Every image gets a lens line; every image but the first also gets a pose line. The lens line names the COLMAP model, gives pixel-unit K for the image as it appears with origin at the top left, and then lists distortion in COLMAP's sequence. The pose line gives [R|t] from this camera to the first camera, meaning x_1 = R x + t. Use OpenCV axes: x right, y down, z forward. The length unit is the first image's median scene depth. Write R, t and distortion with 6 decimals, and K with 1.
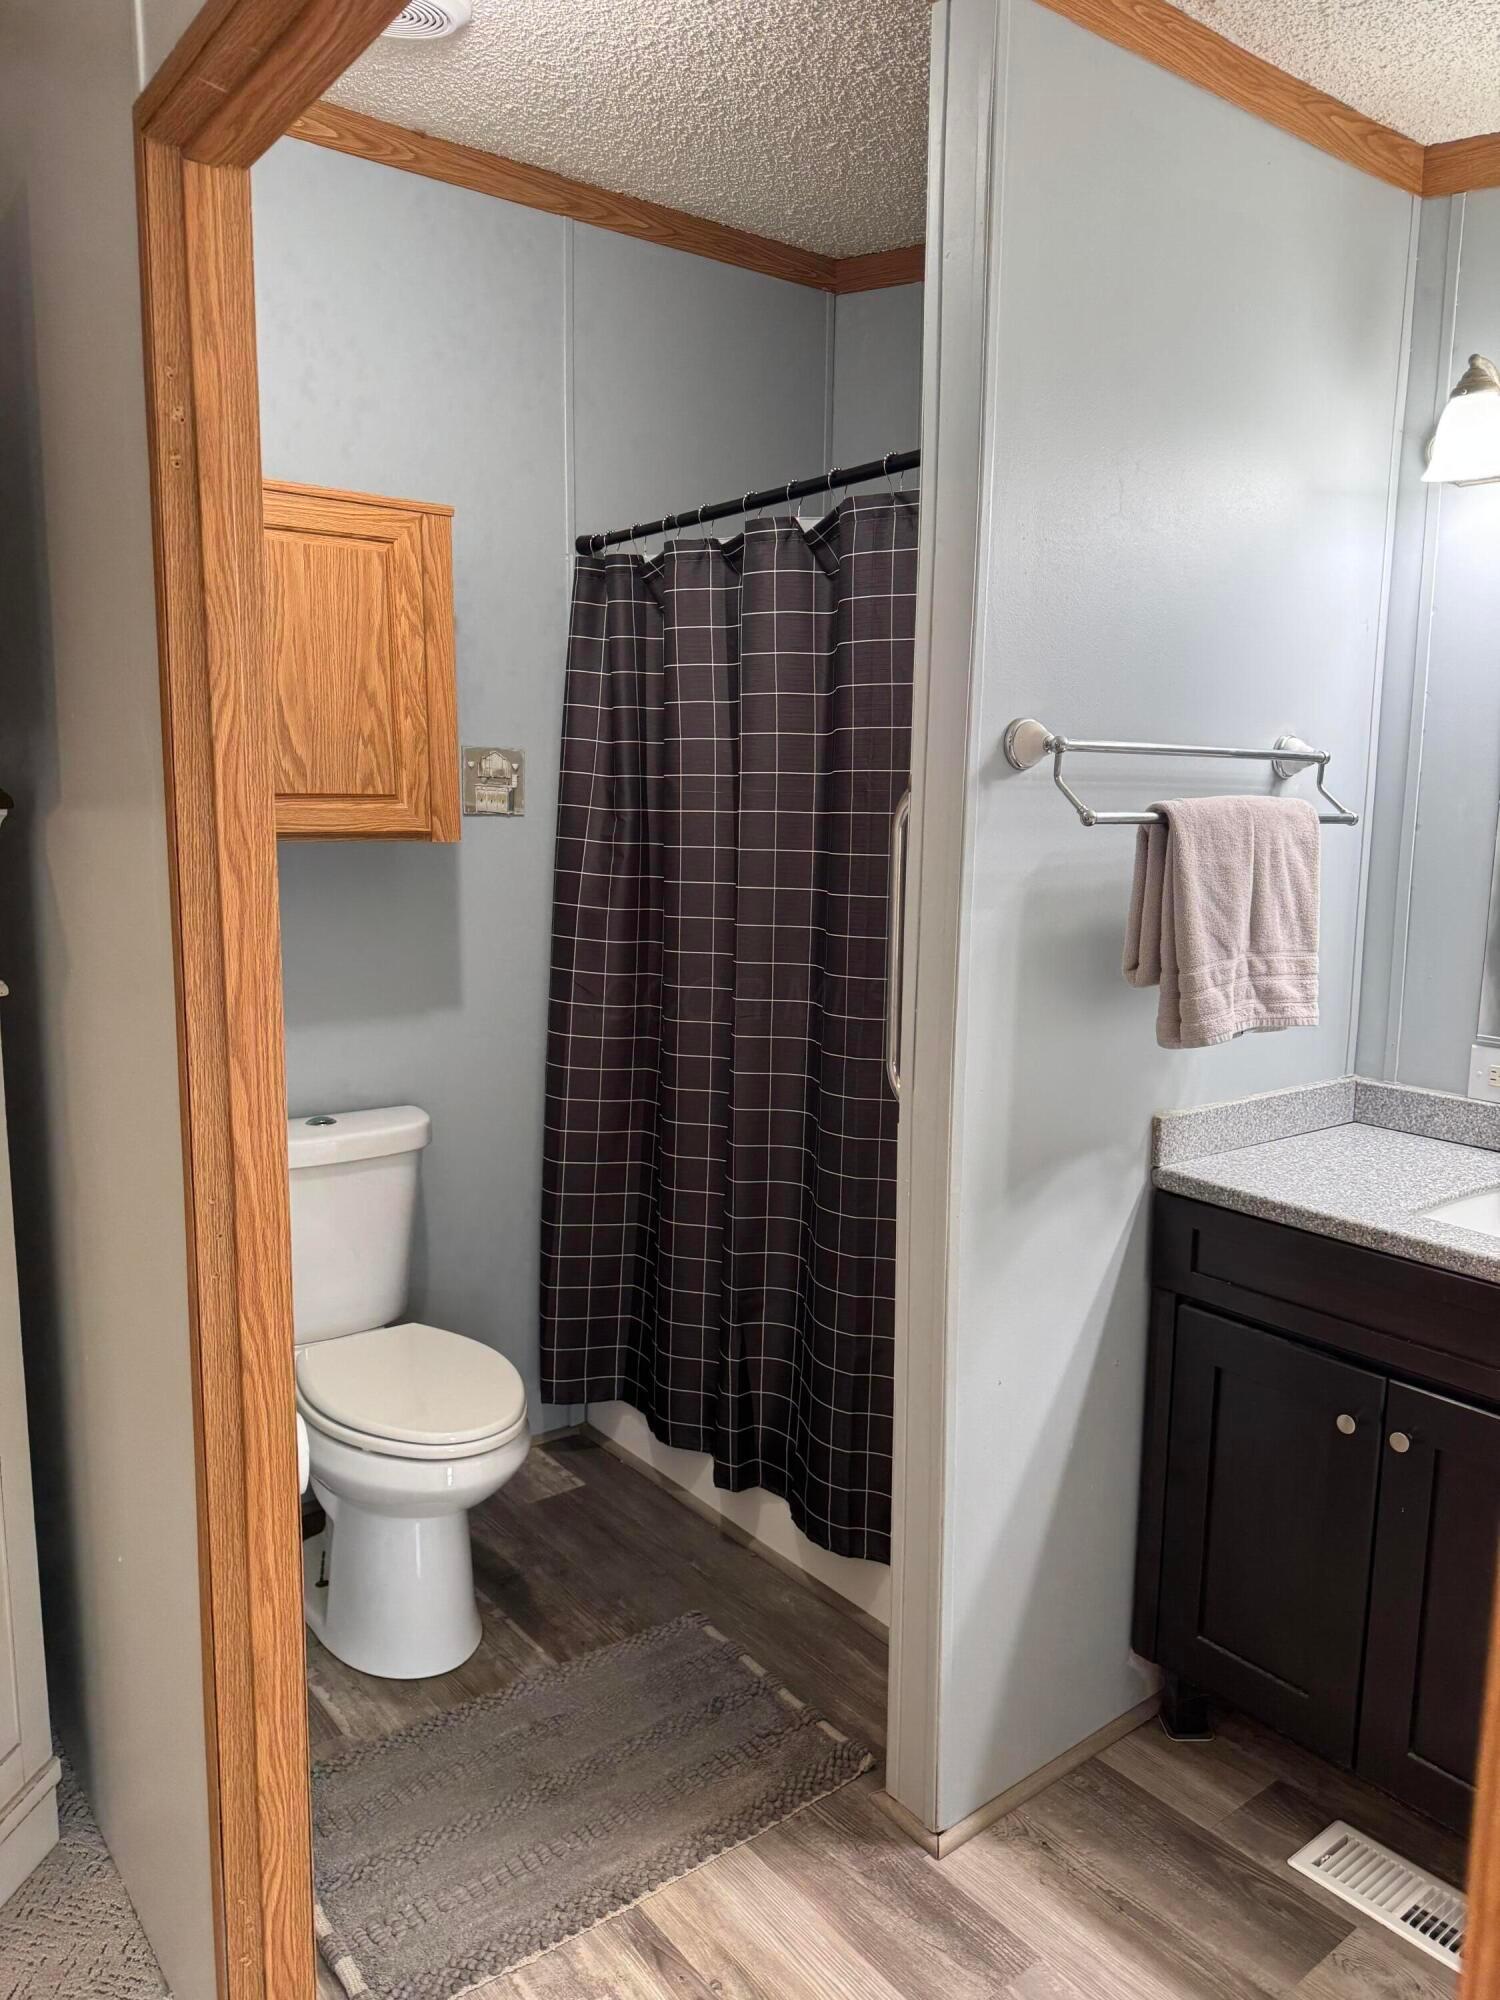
lens RADIAL K [[1419.9, 0, 762.5], [0, 1419.9, 1005.4], [0, 0, 1]] dist [0.063838, -0.051745]
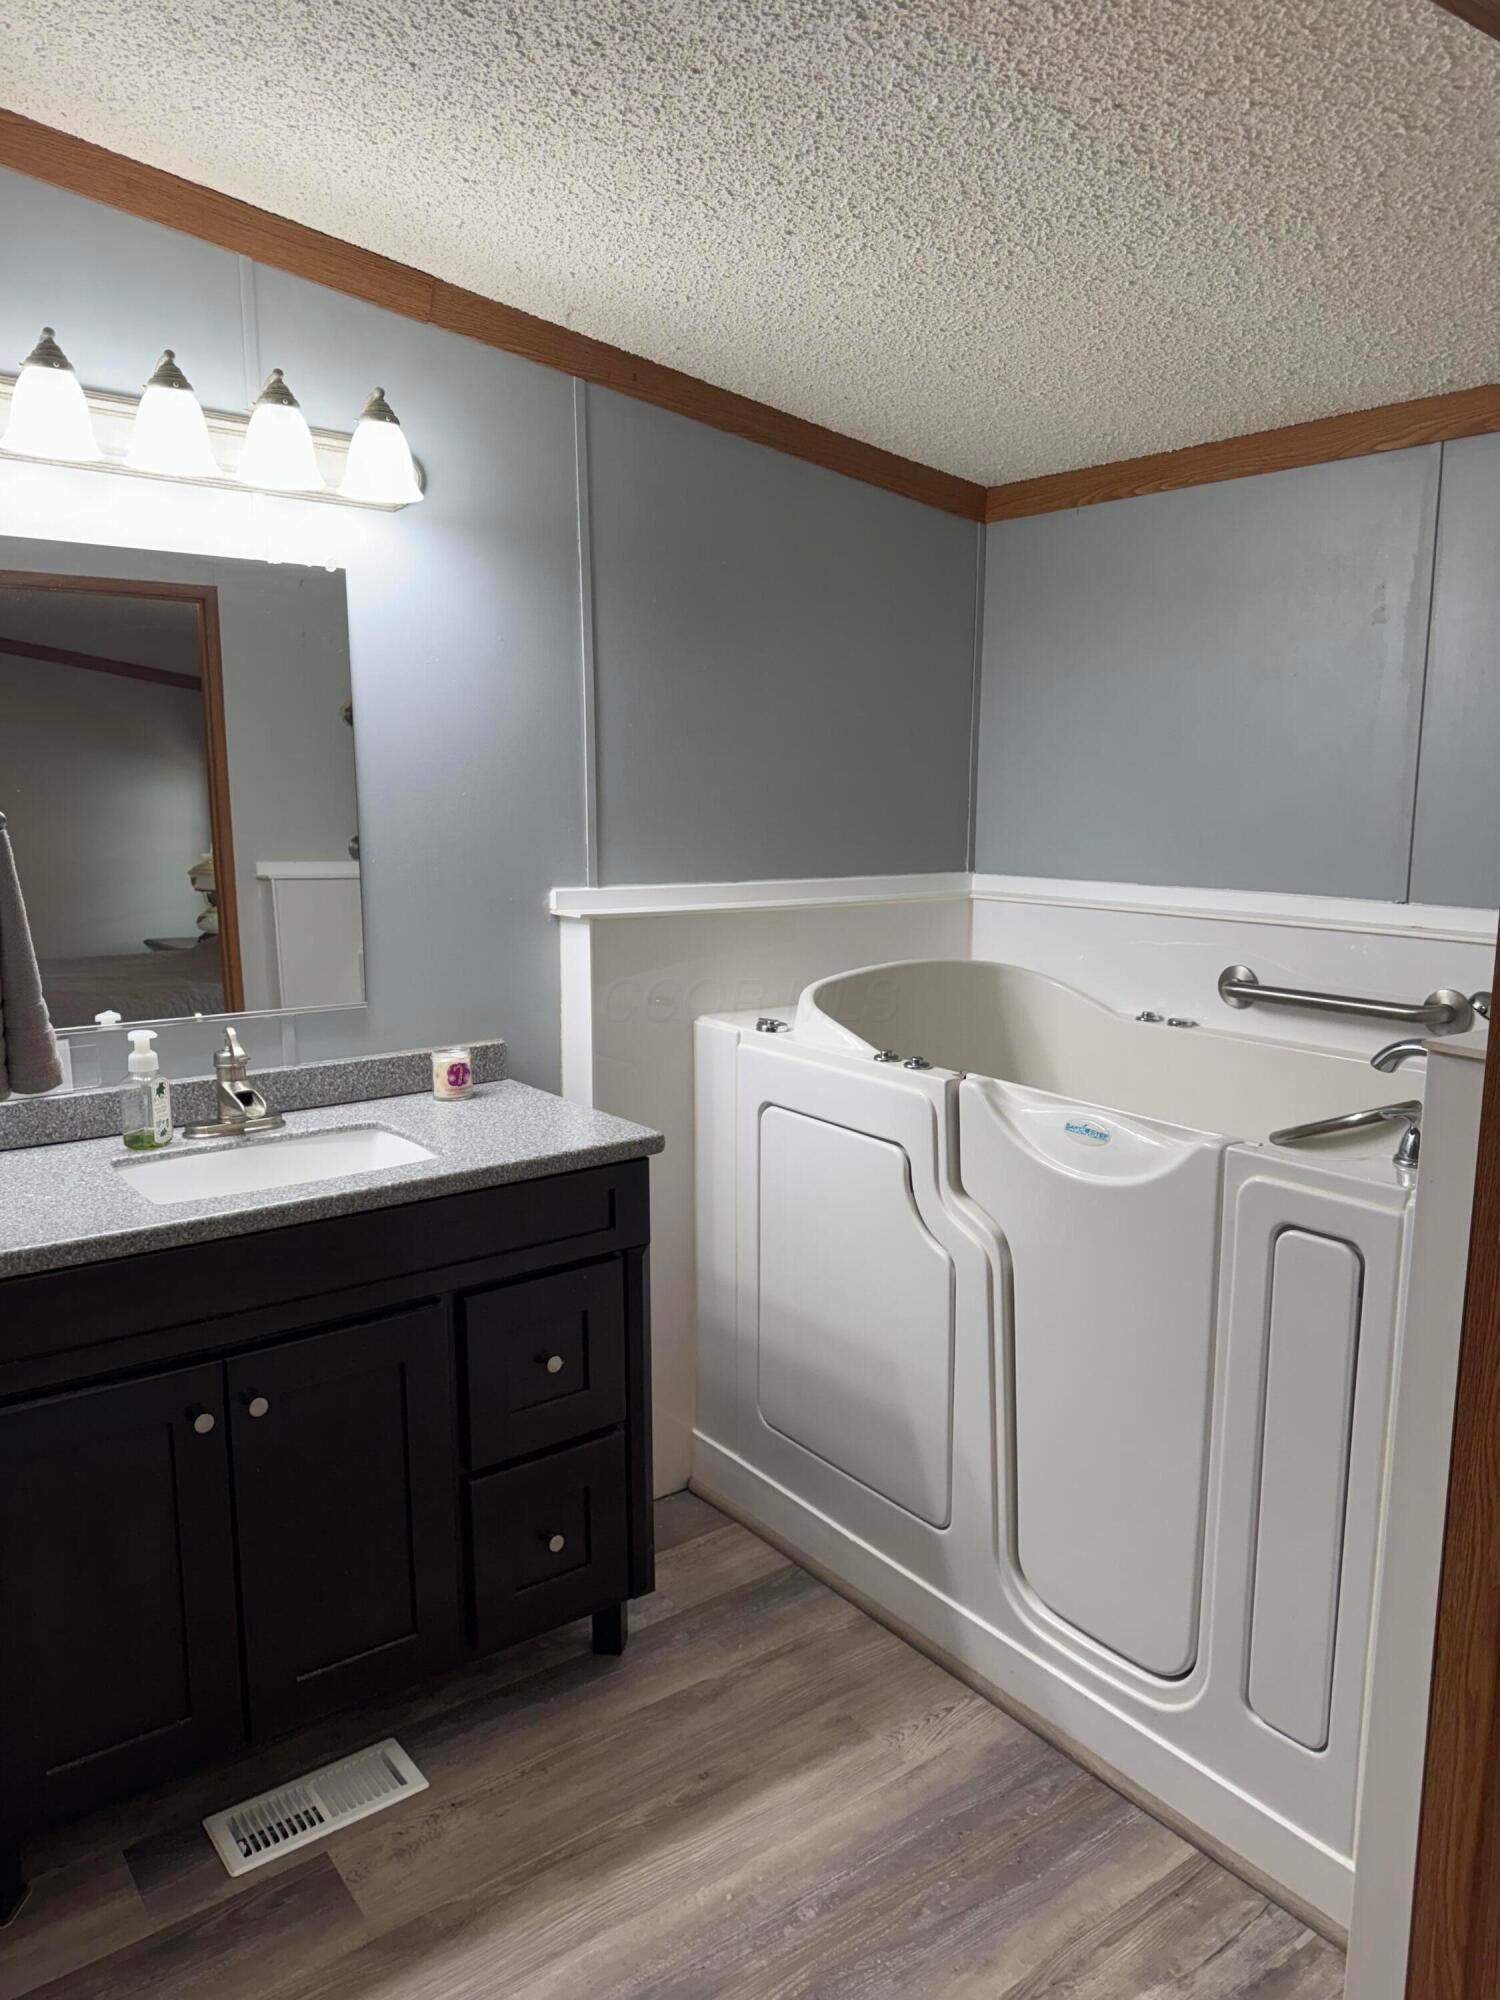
lens RADIAL K [[1419.9, 0, 762.1], [0, 1419.9, 1001.2], [0, 0, 1]] dist [0.063838, -0.051745]
pose [[0.016648, -0.170593, 0.985201, -0.495997], [0.137371, 0.976384, 0.166745, -0.101064], [-0.990380, 0.132562, 0.039689, 0.527291]]
